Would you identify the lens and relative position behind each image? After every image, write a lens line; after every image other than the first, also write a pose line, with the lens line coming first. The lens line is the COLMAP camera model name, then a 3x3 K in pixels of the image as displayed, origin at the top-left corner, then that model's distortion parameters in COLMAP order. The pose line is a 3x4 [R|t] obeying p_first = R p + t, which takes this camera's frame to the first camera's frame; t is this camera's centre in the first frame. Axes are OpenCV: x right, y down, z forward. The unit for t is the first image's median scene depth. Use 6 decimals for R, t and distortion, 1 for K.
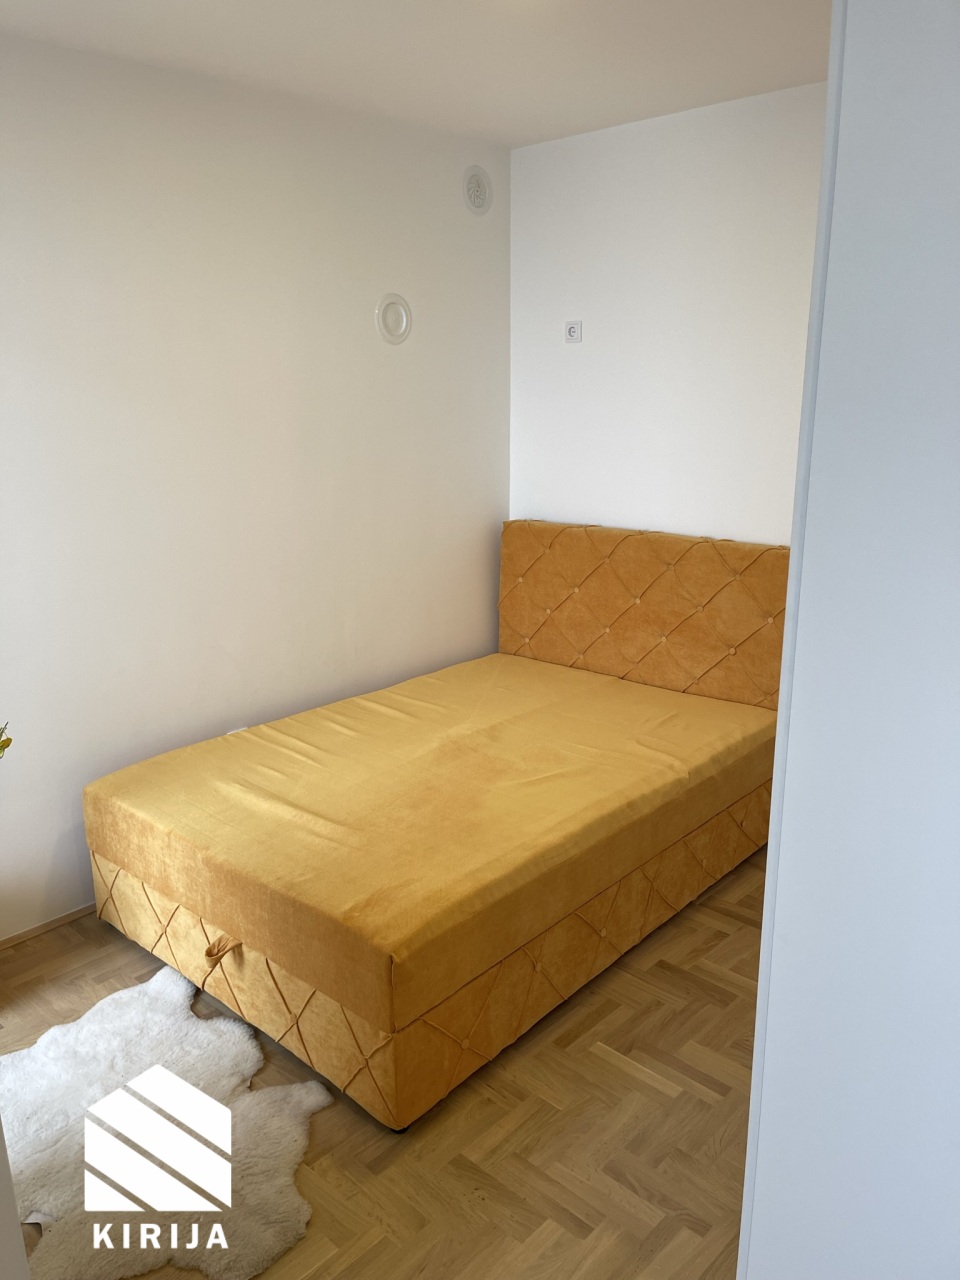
lens RADIAL K [[963.0, 0, 476.7], [0, 963.0, 617.1], [0, 0, 1]] dist [0.067526, -0.086279]
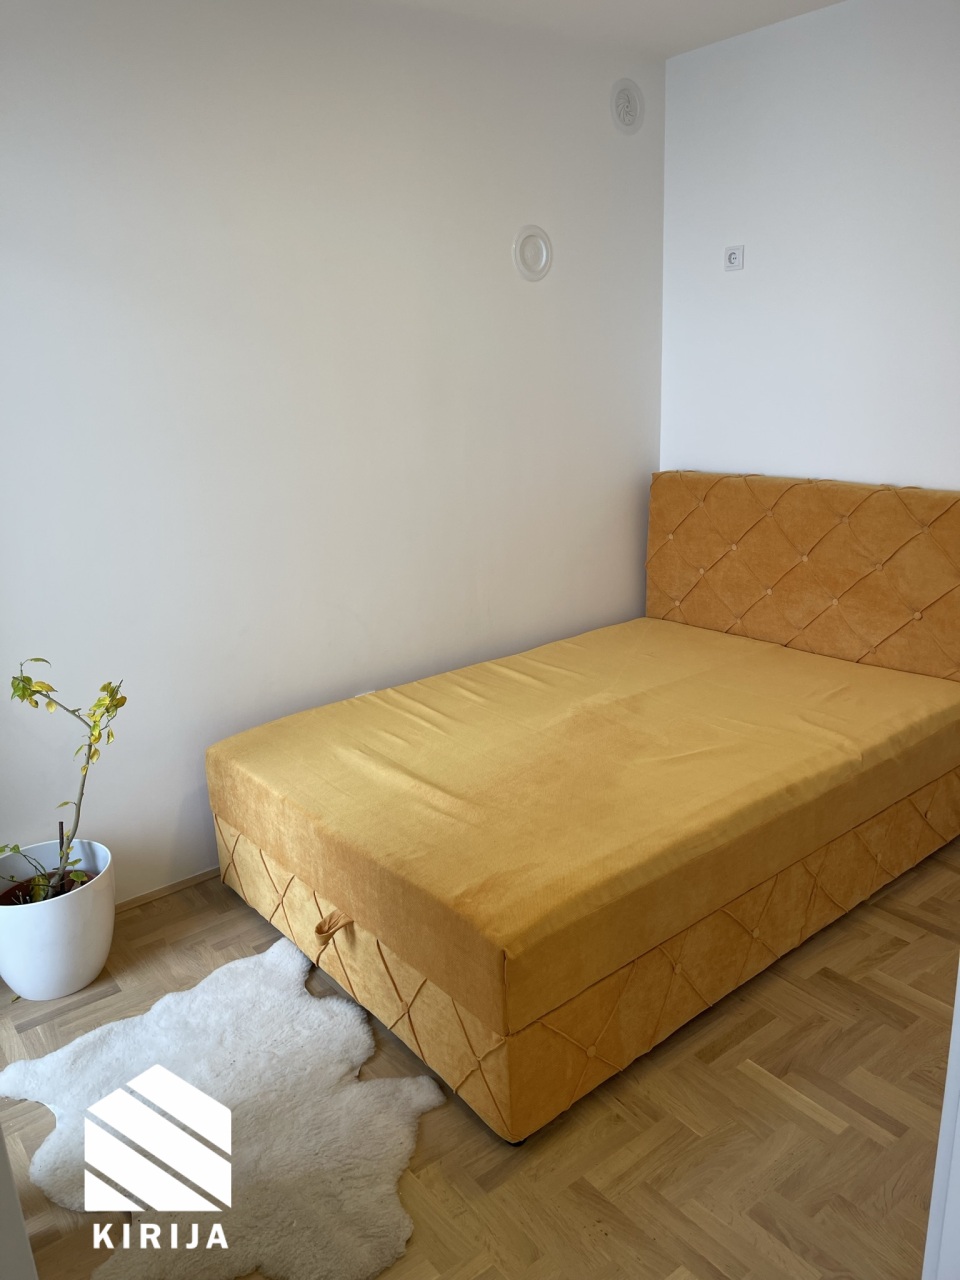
lens RADIAL K [[963.0, 0, 476.7], [0, 963.0, 617.1], [0, 0, 1]] dist [0.067526, -0.086279]
pose [[0.986503, 0.007672, -0.163566, 0.023912], [-0.002287, 0.999450, 0.033083, 0.012410], [0.163730, -0.032263, 0.985978, 0.106491]]
